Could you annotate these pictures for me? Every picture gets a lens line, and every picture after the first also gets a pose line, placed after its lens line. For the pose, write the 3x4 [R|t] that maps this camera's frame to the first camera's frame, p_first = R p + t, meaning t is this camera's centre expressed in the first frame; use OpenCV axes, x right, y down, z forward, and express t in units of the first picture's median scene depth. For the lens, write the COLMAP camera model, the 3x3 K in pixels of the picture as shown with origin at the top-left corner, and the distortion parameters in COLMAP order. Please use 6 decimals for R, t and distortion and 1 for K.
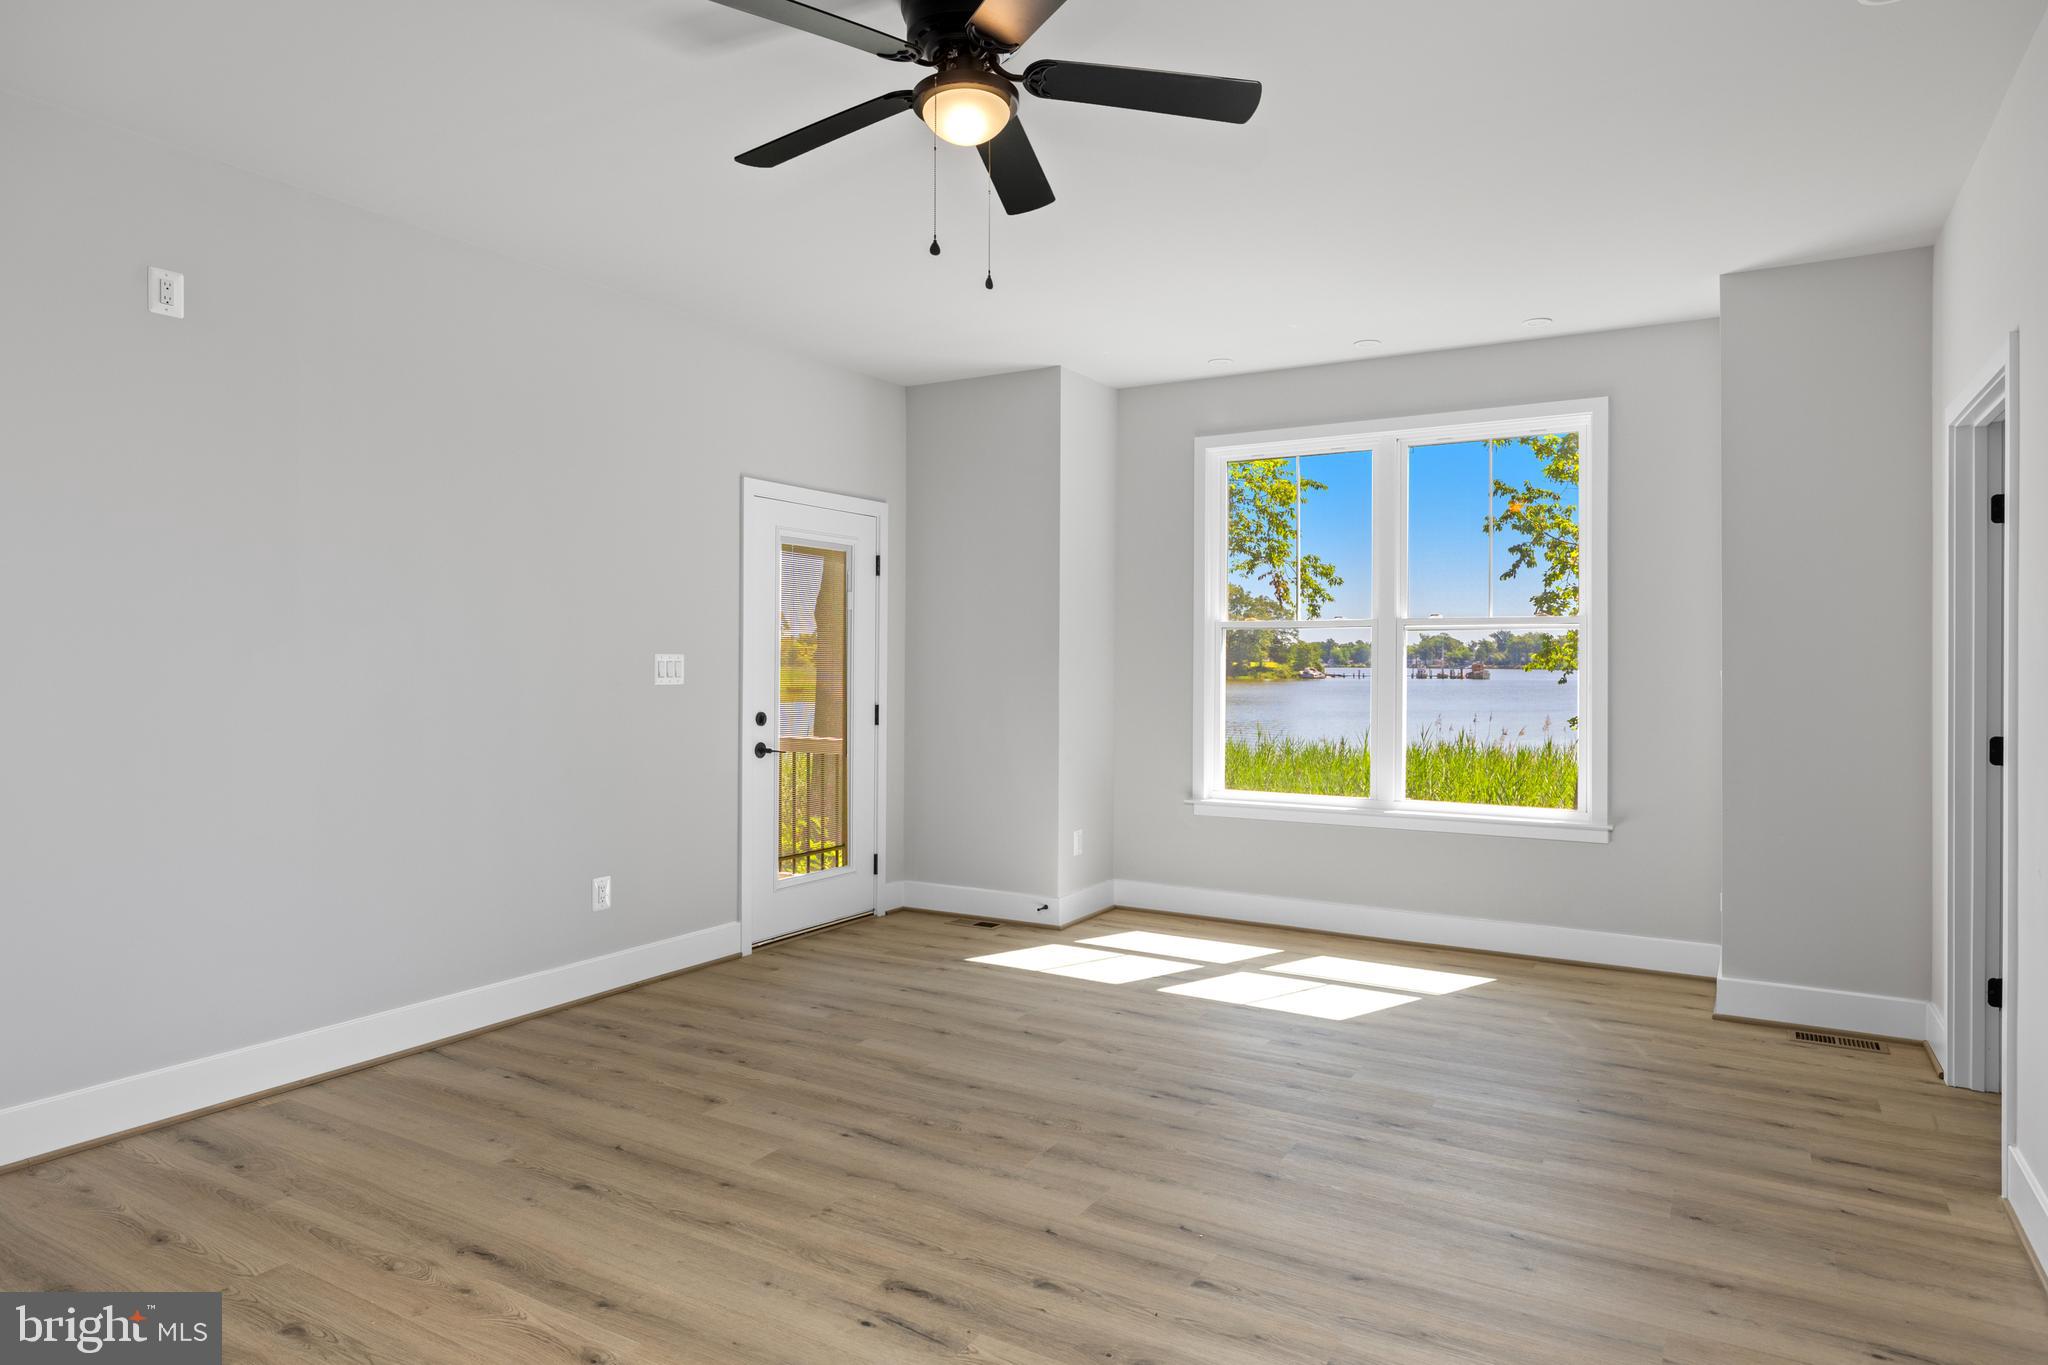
lens RADIAL K [[1228.9, 0, 1017.5], [0, 1228.9, 670.0], [0, 0, 1]] dist [-0.008812, 0.004994]
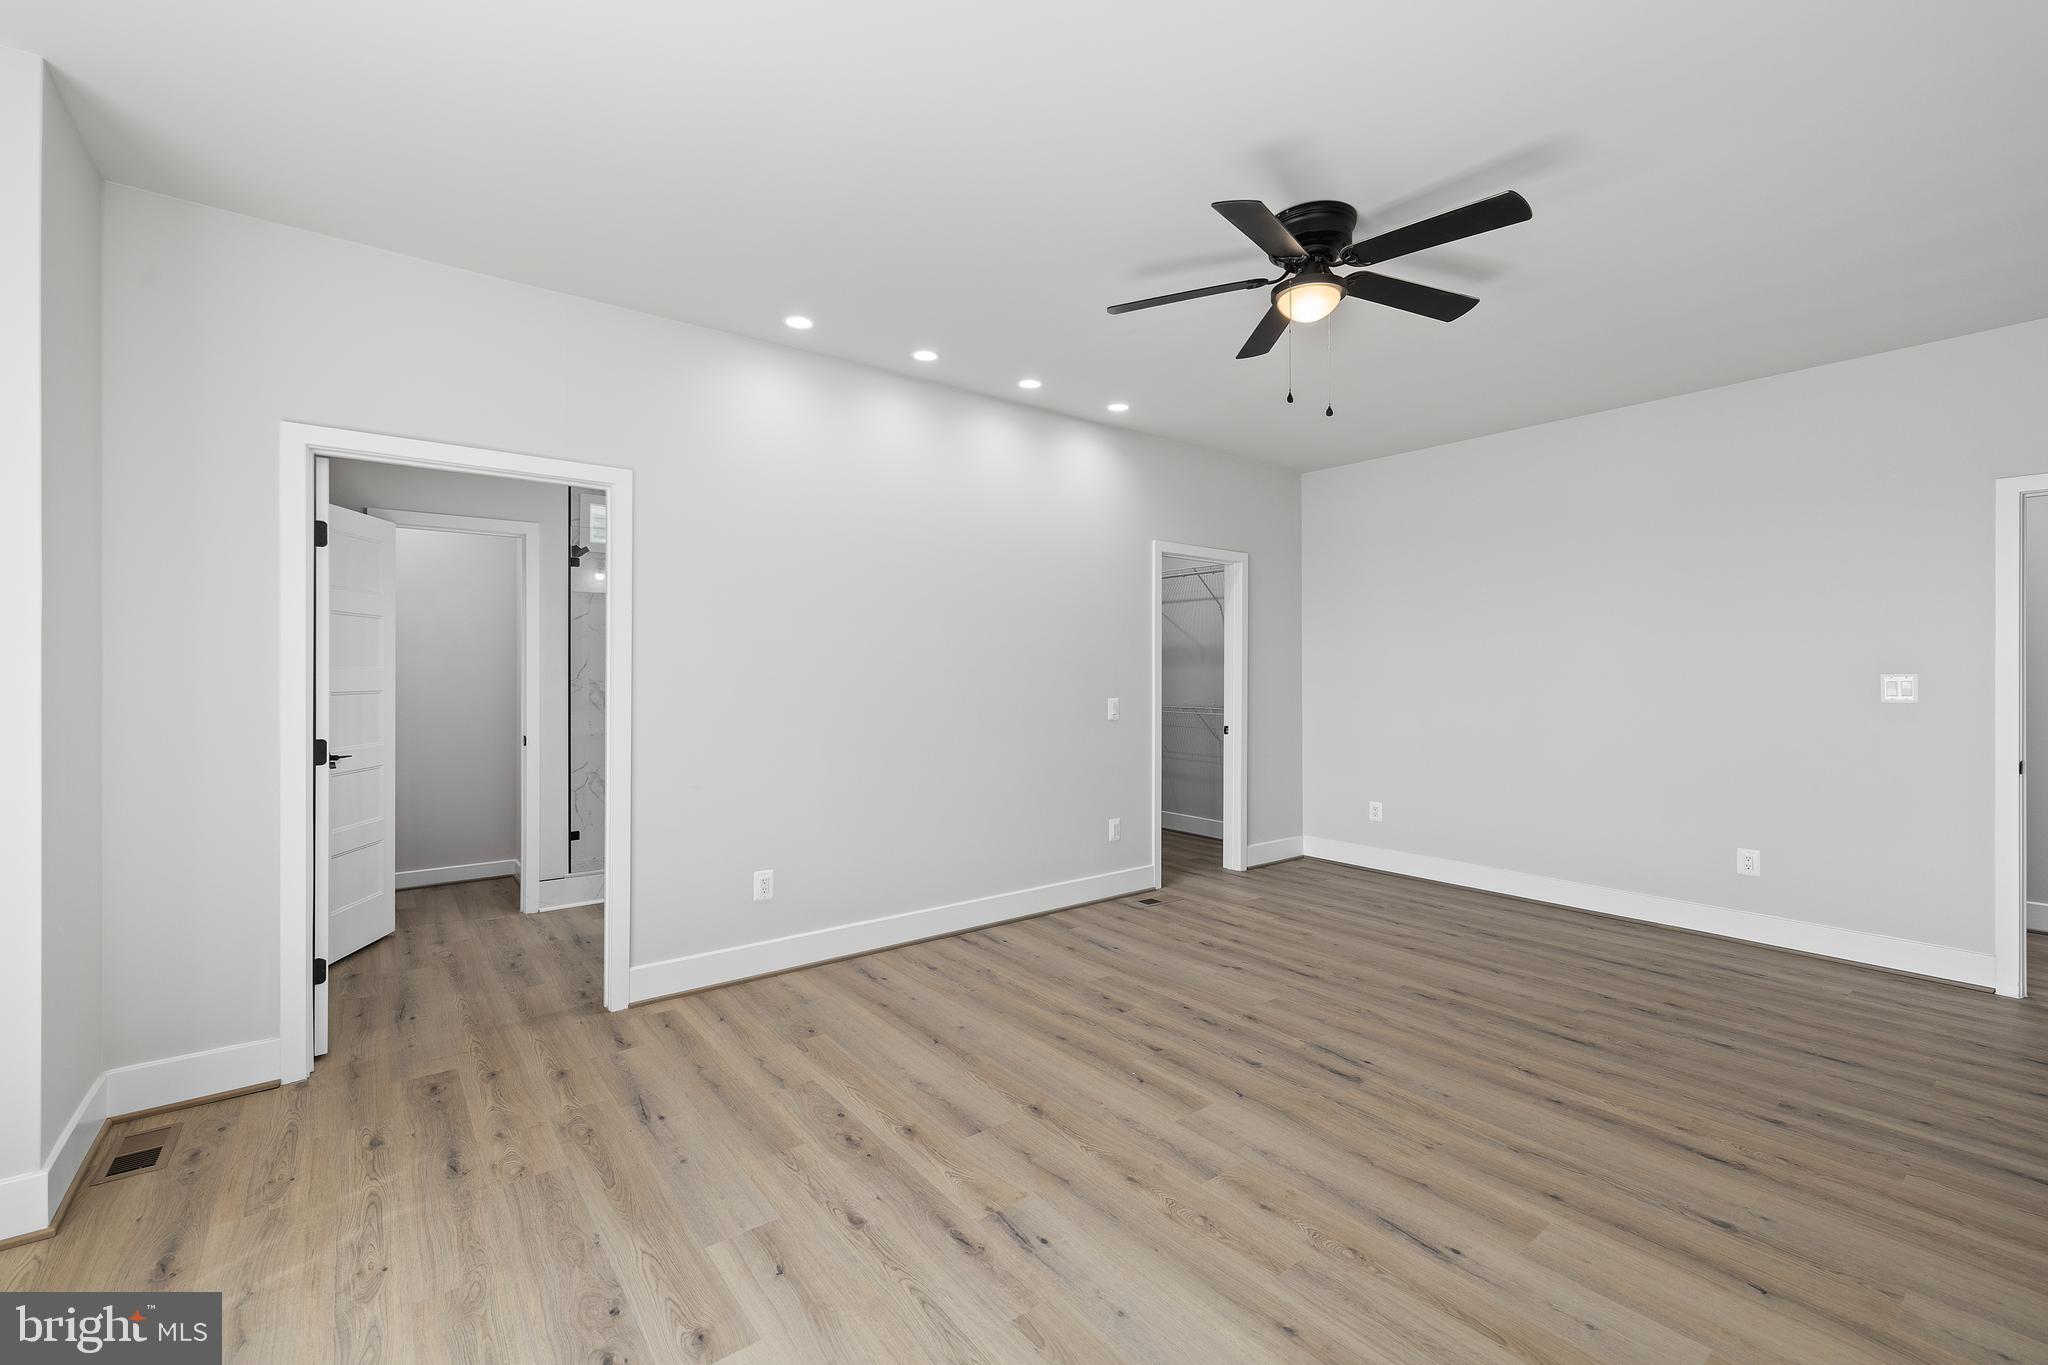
lens RADIAL K [[849.4, 0, 1029.4], [0, 849.4, 672.2], [0, 0, 1]] dist [-0.002253, -0.000059]
pose [[-0.934333, -0.004035, 0.356379, -0.072956], [-0.001957, 0.999979, 0.006191, -0.012673], [-0.356396, 0.005087, -0.934321, 1.611415]]
